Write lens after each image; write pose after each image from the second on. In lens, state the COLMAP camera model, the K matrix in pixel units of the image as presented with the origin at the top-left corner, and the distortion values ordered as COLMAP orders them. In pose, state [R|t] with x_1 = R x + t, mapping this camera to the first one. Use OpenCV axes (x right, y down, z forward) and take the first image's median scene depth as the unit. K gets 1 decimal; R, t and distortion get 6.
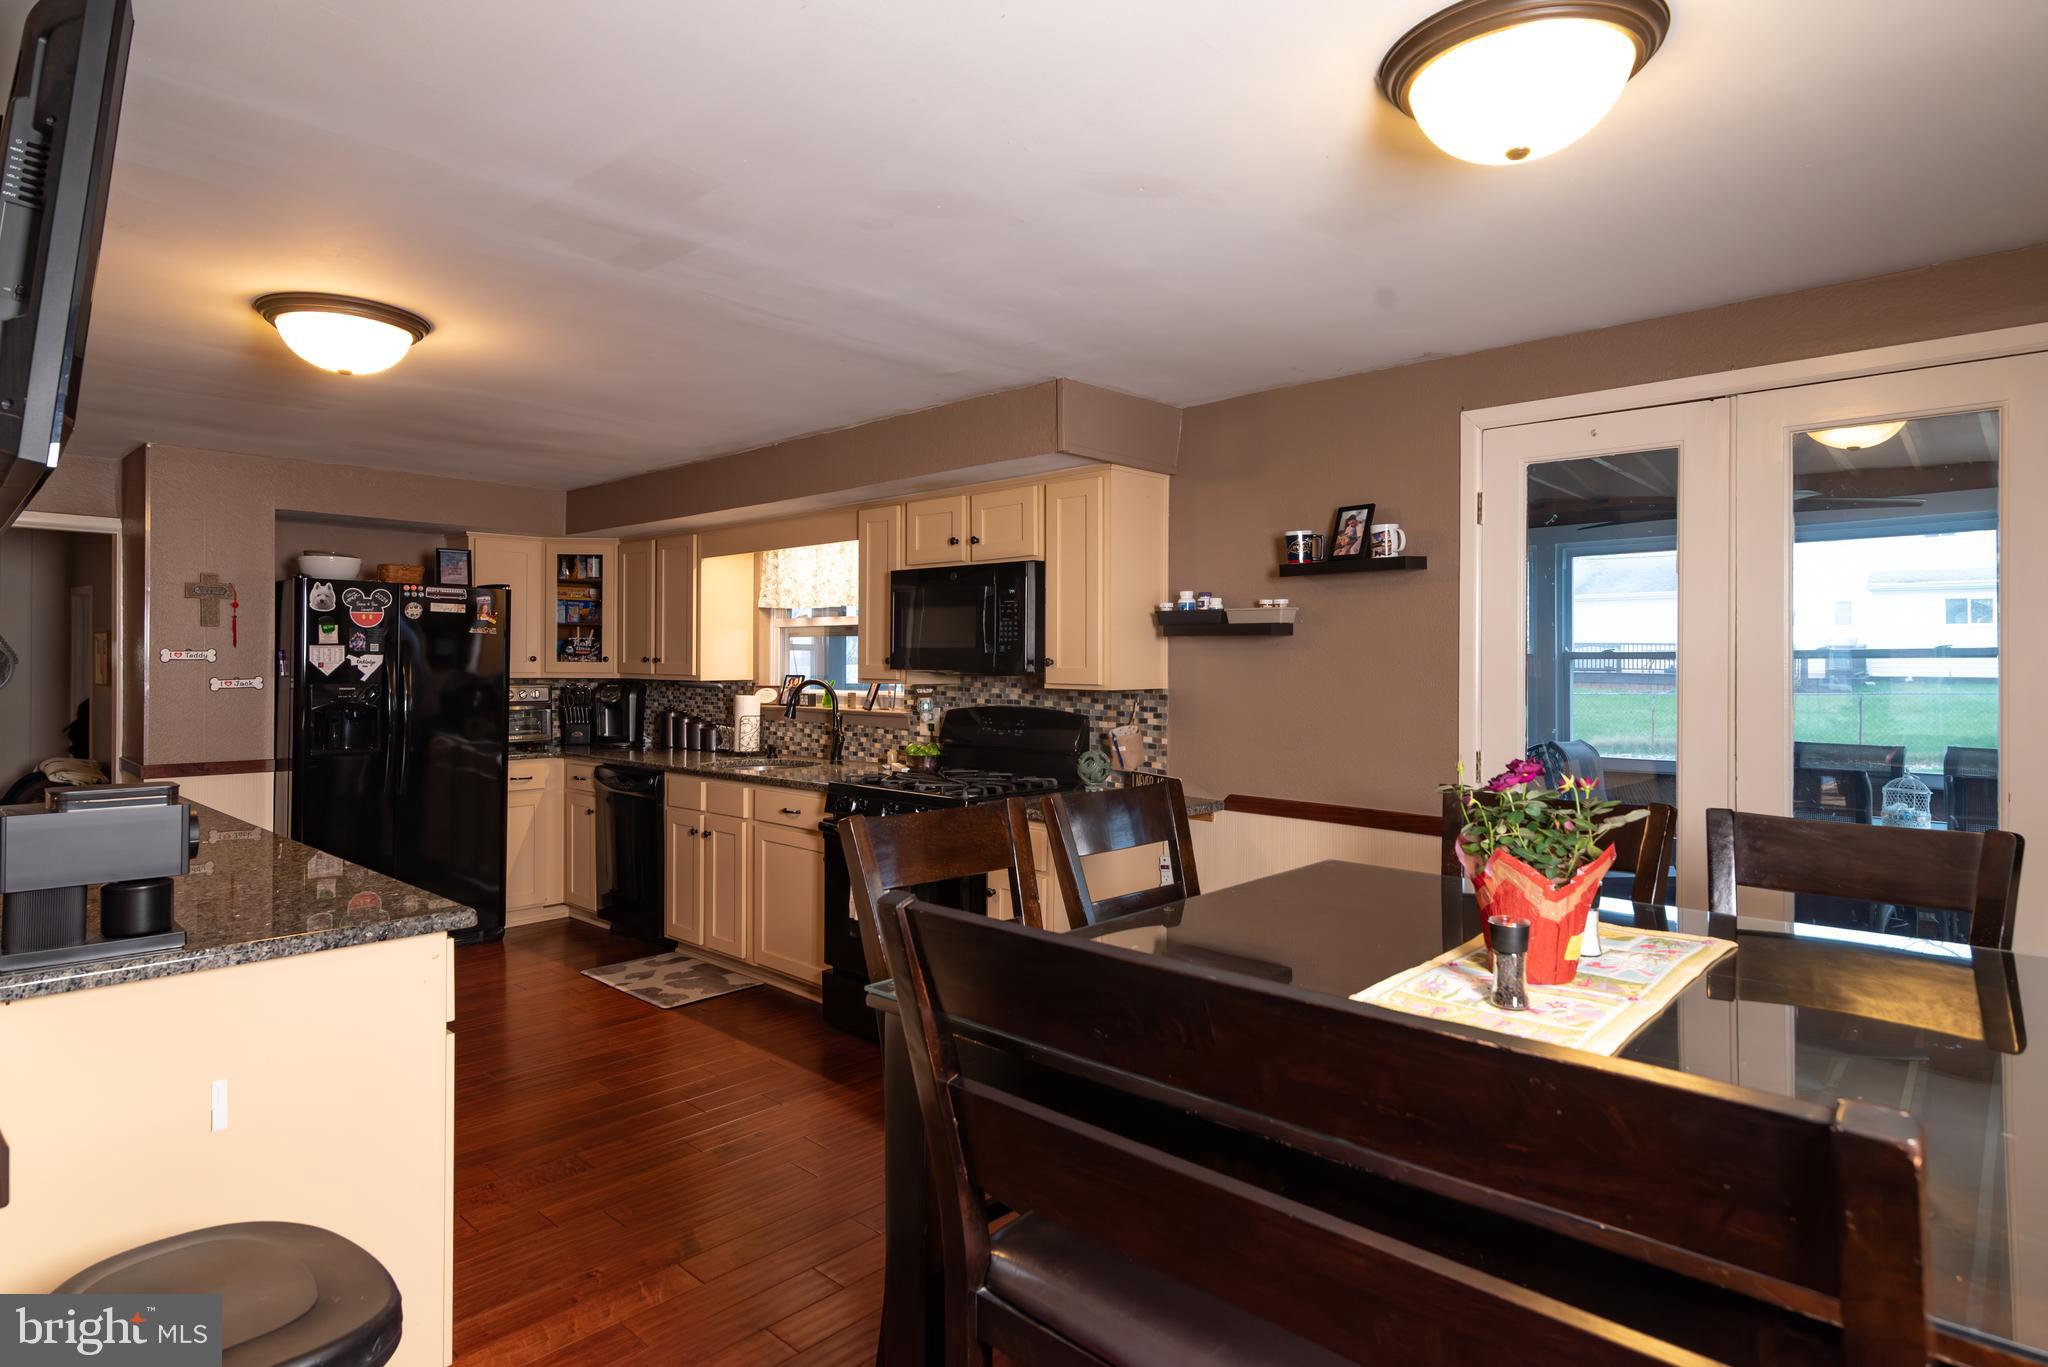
lens RADIAL K [[1095.6, 0, 1088.6], [0, 1095.6, 665.9], [0, 0, 1]] dist [0.001961, 0.000134]
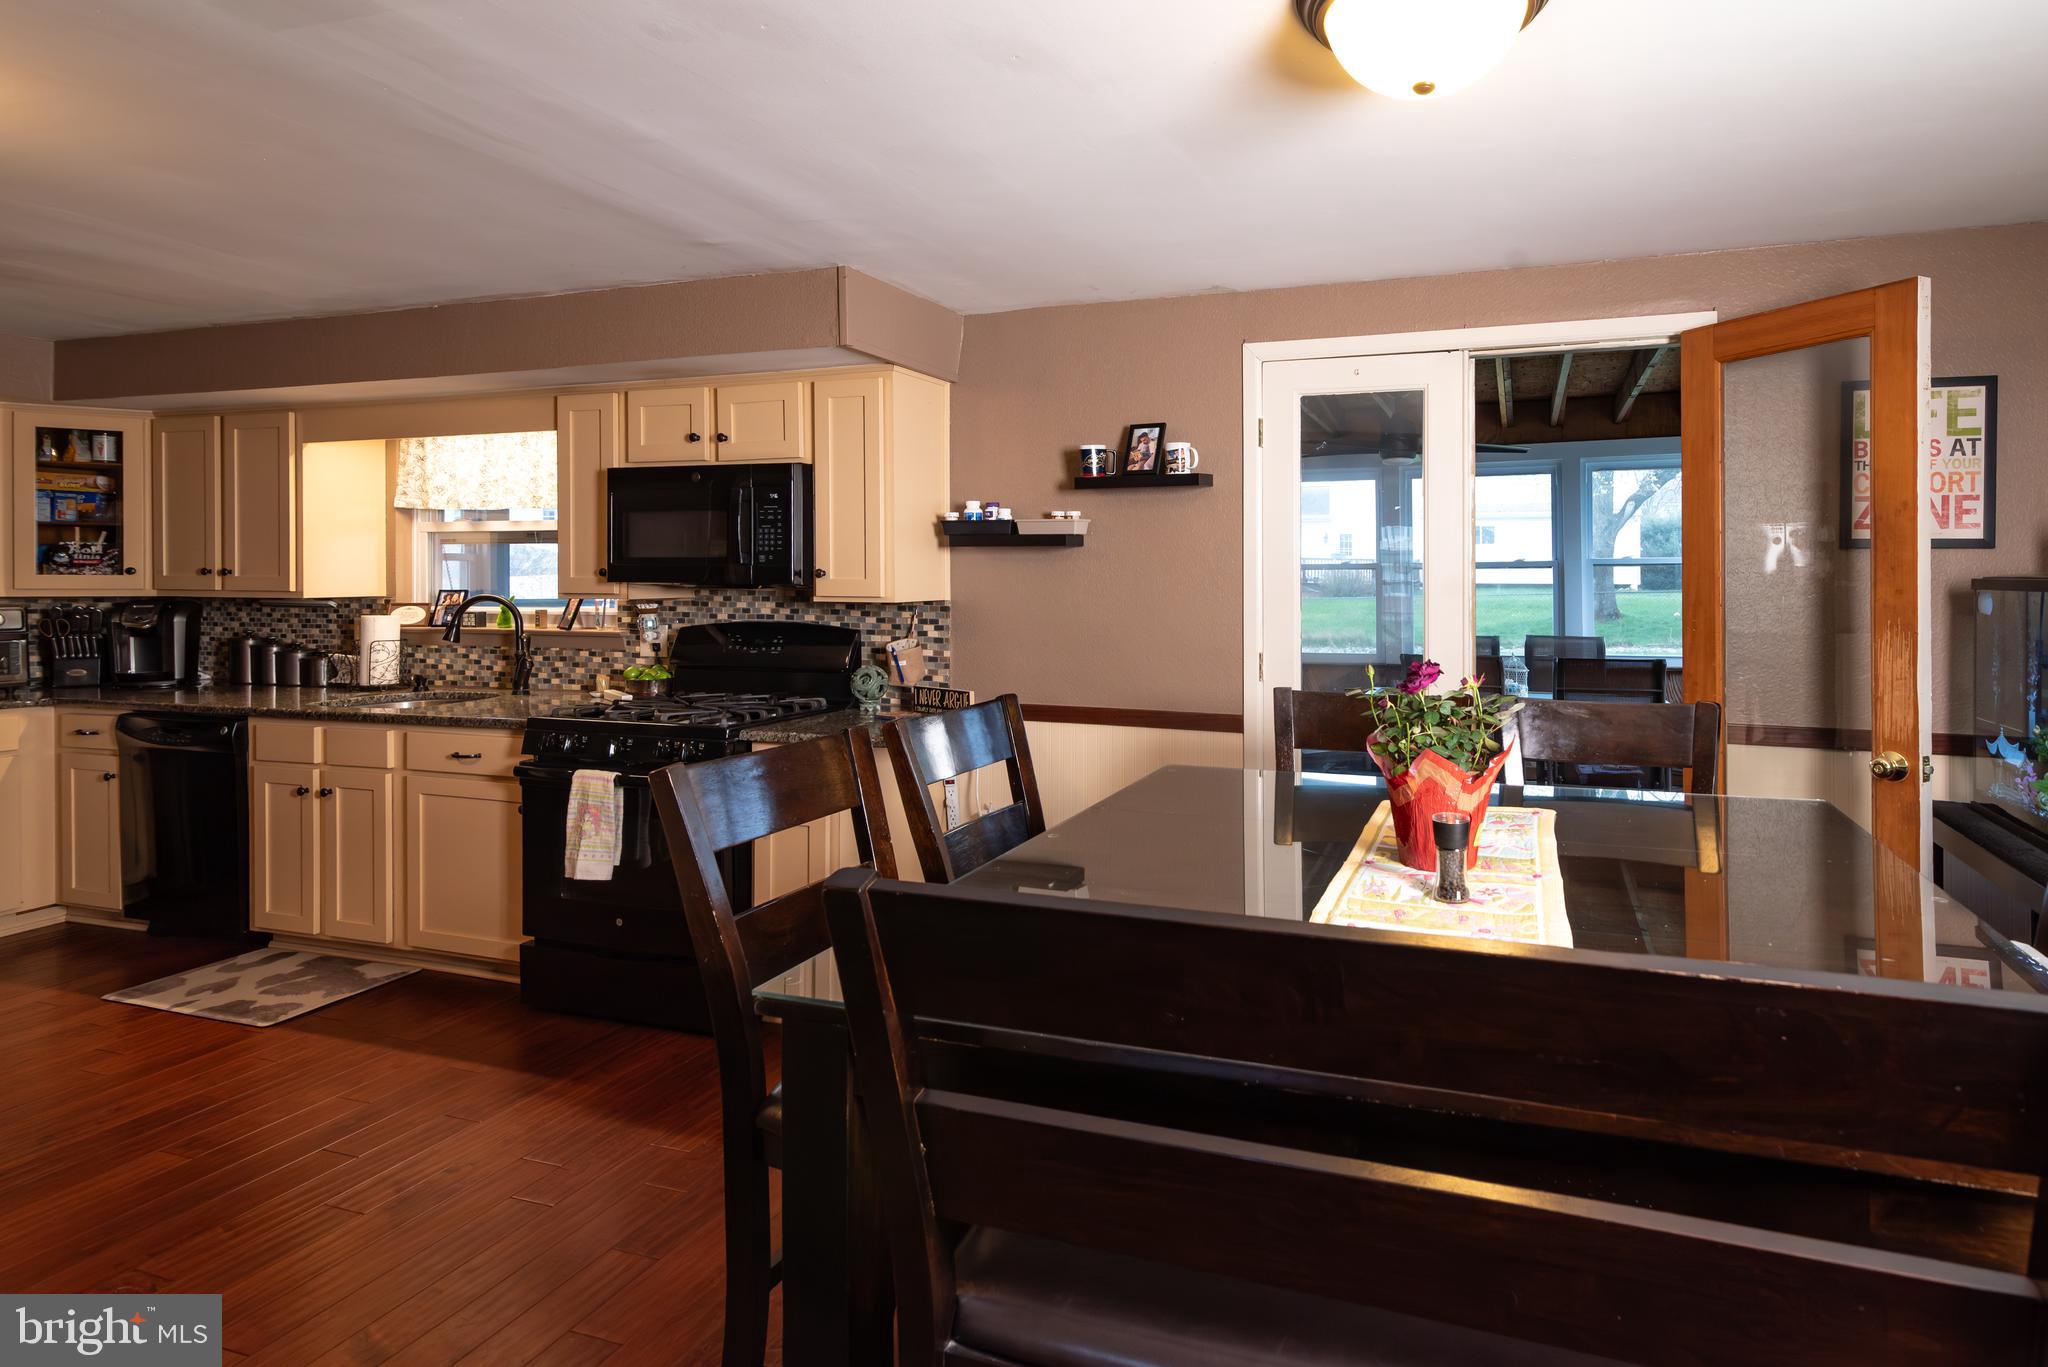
lens RADIAL K [[997.2, 0, 1243.1], [0, 997.2, 583.7], [0, 0, 1]] dist [0.008046, -0.000715]
pose [[0.903918, -0.006864, 0.427651, -0.062103], [0.003895, 0.999962, 0.007818, 0.000198], [-0.427688, -0.005401, 0.903910, 0.069131]]
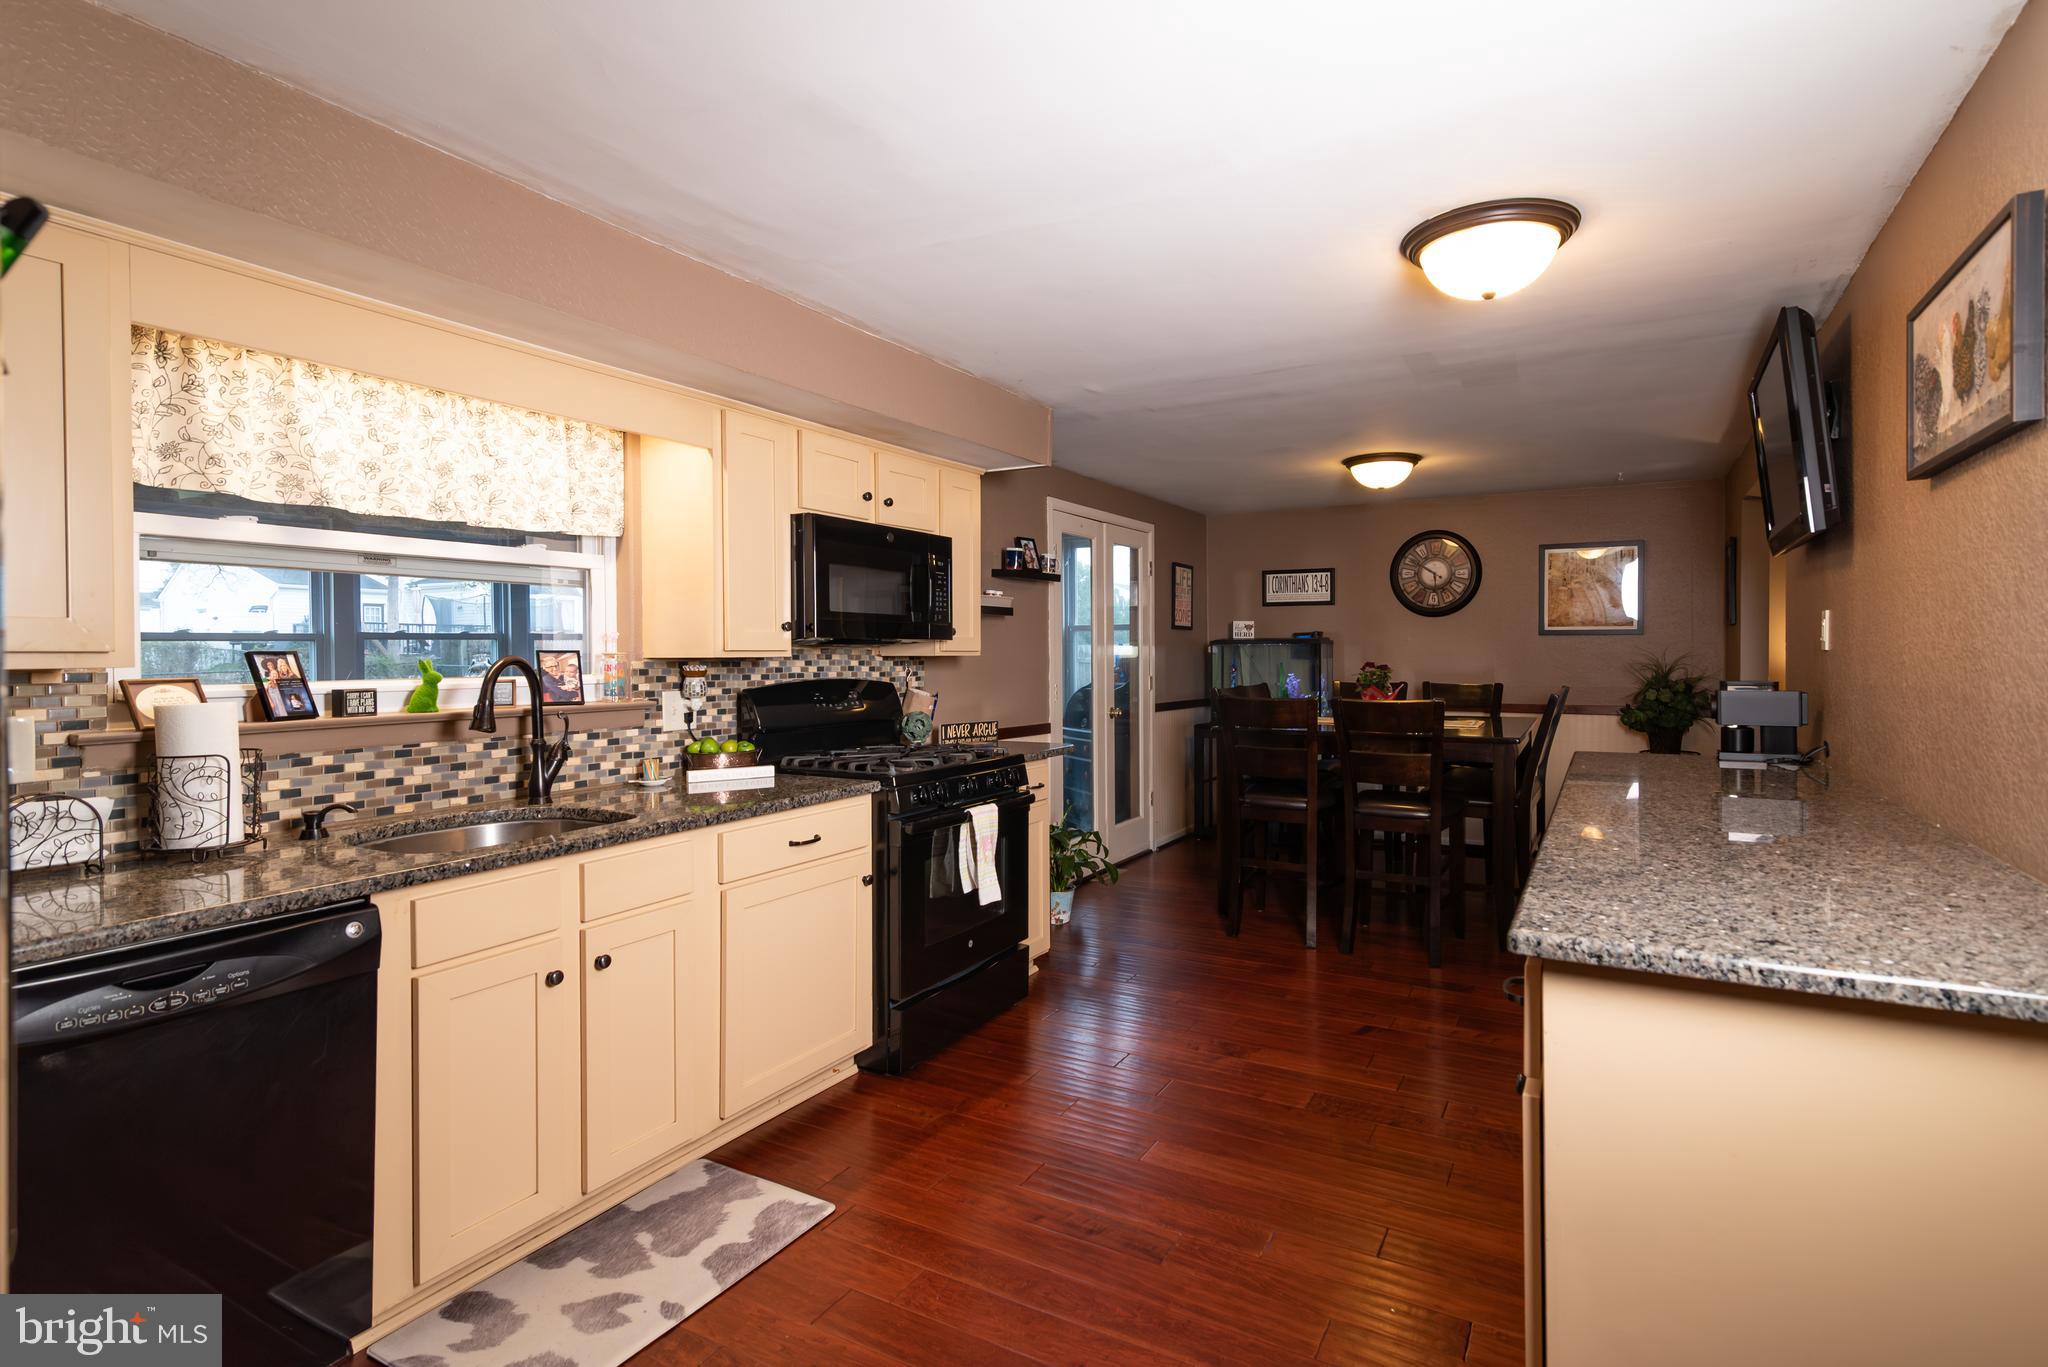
lens RADIAL K [[997.3, 0, 1040.2], [0, 997.3, 654.8], [0, 0, 1]] dist [0.003084, -0.000182]
pose [[-0.195947, -0.009642, 0.980567, -0.873611], [0.002673, 0.999943, 0.010366, 0.007808], [-0.980611, 0.004652, -0.195910, 0.931440]]
